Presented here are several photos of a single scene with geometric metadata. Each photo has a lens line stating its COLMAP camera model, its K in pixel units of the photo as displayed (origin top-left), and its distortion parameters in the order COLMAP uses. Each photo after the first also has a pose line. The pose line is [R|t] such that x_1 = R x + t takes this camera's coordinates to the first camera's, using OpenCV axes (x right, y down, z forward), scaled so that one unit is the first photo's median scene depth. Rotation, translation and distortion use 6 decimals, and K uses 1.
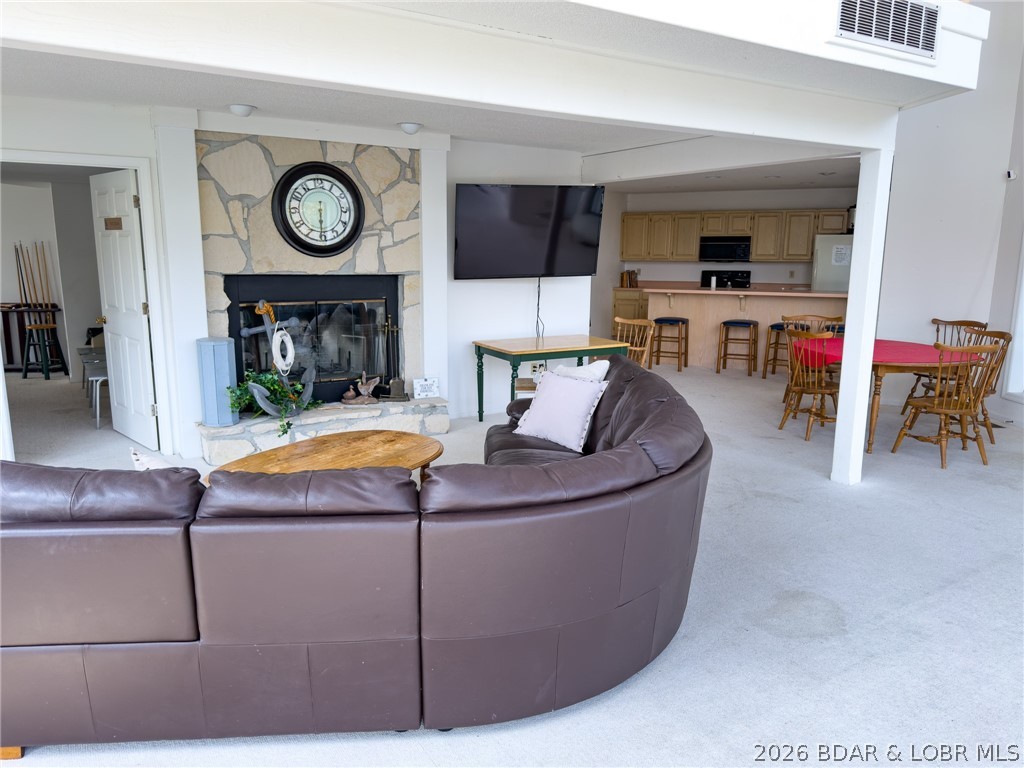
lens RADIAL K [[725.1, 0, 510.4], [0, 725.1, 383.7], [0, 0, 1]] dist [0.052180, -0.062986]
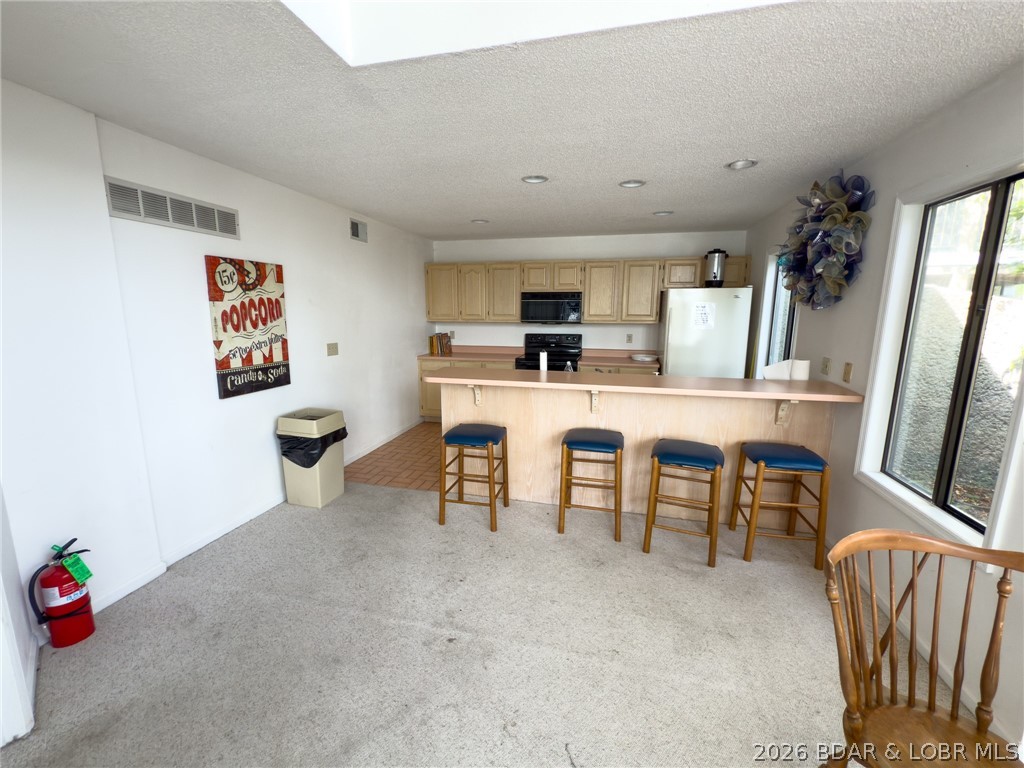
lens RADIAL K [[409.4, 0, 516.1], [0, 409.4, 384.6], [0, 0, 1]] dist [-0.003404, 0.001272]
pose [[0.973764, -0.043335, 0.223397, 0.156204], [0.043326, 0.999049, 0.004946, -0.106946], [-0.223399, 0.004863, 0.974715, 0.585182]]
